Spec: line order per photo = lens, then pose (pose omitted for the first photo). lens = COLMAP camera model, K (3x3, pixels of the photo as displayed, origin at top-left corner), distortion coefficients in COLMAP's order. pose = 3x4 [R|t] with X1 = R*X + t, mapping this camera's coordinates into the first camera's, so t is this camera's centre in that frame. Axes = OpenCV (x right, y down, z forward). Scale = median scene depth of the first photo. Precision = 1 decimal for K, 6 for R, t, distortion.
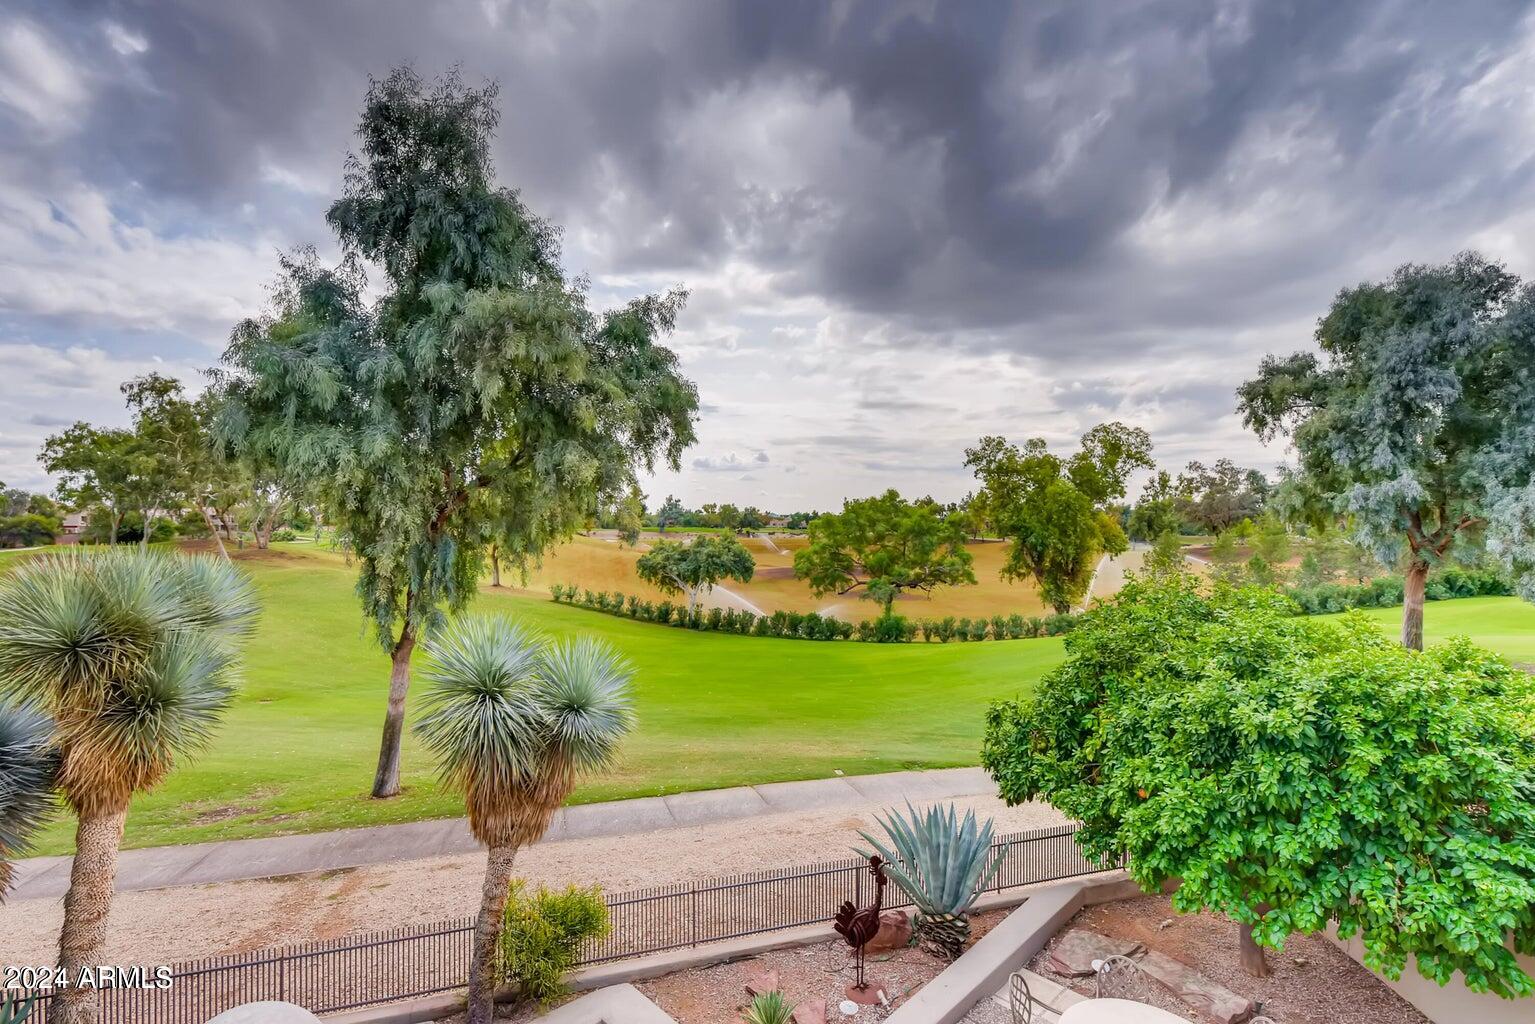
lens RADIAL K [[727.7, 0, 768.8], [0, 727.7, 520.3], [0, 0, 1]] dist [0.010821, -0.002318]
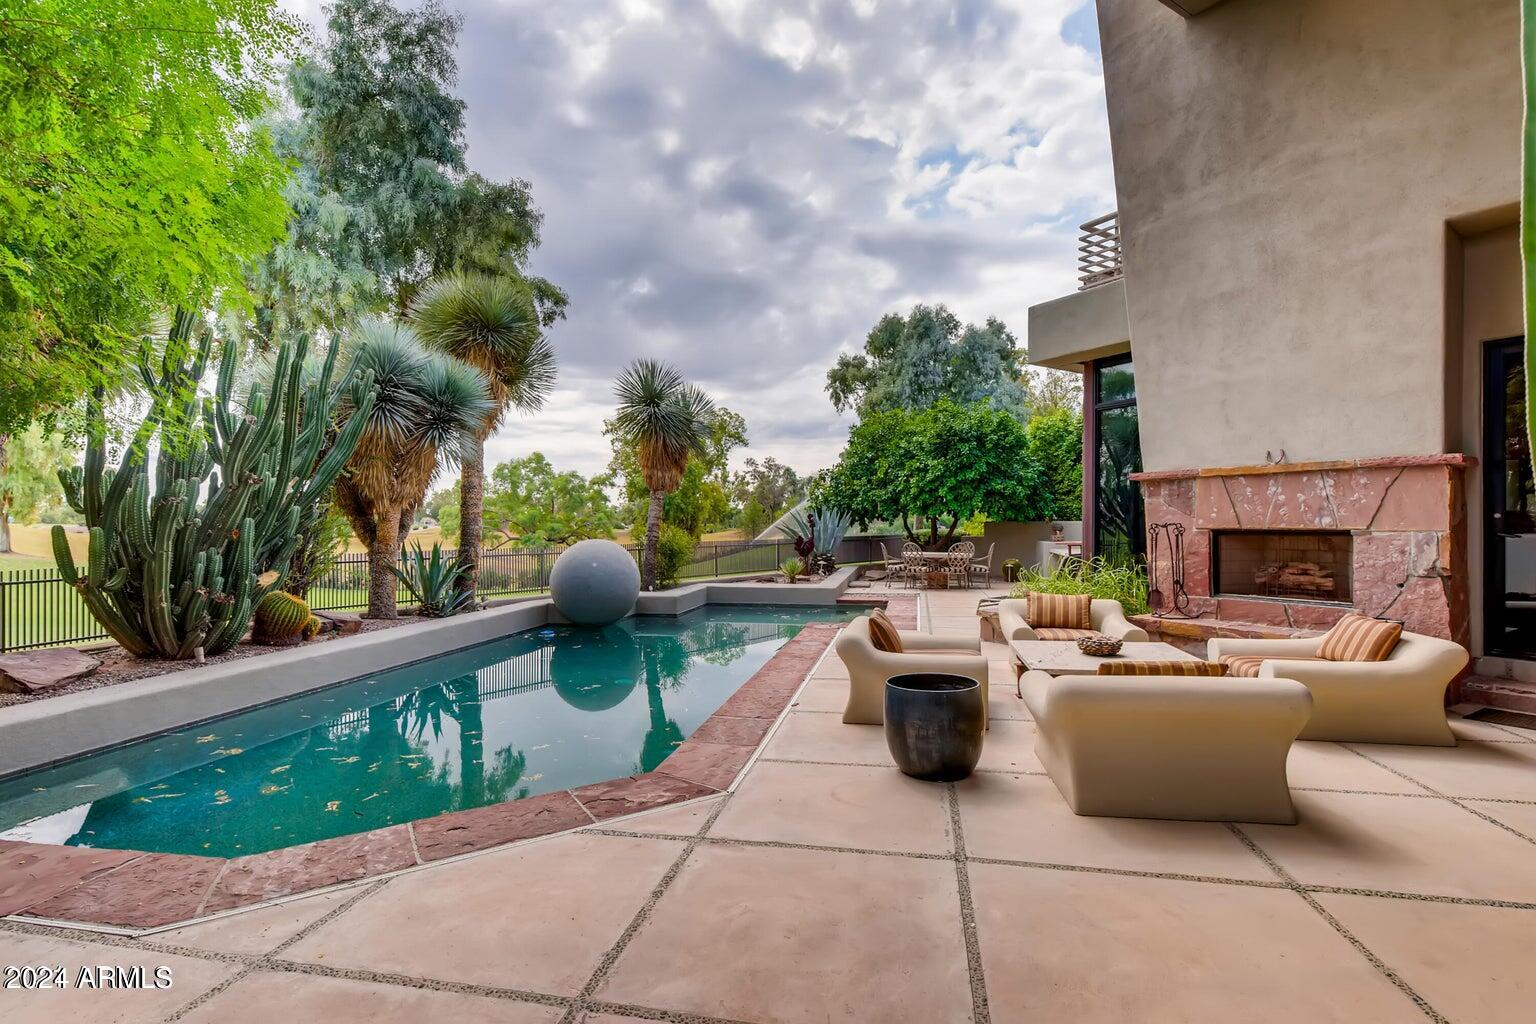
lens RADIAL K [[728.2, 0, 775.9], [0, 728.2, 519.1], [0, 0, 1]] dist [0.010821, -0.002318]
pose [[0.824293, 0.003675, 0.566151, -0.294073], [0.004833, 0.999897, -0.013527, 0.141336], [-0.566142, 0.013887, 0.824191, -0.162838]]
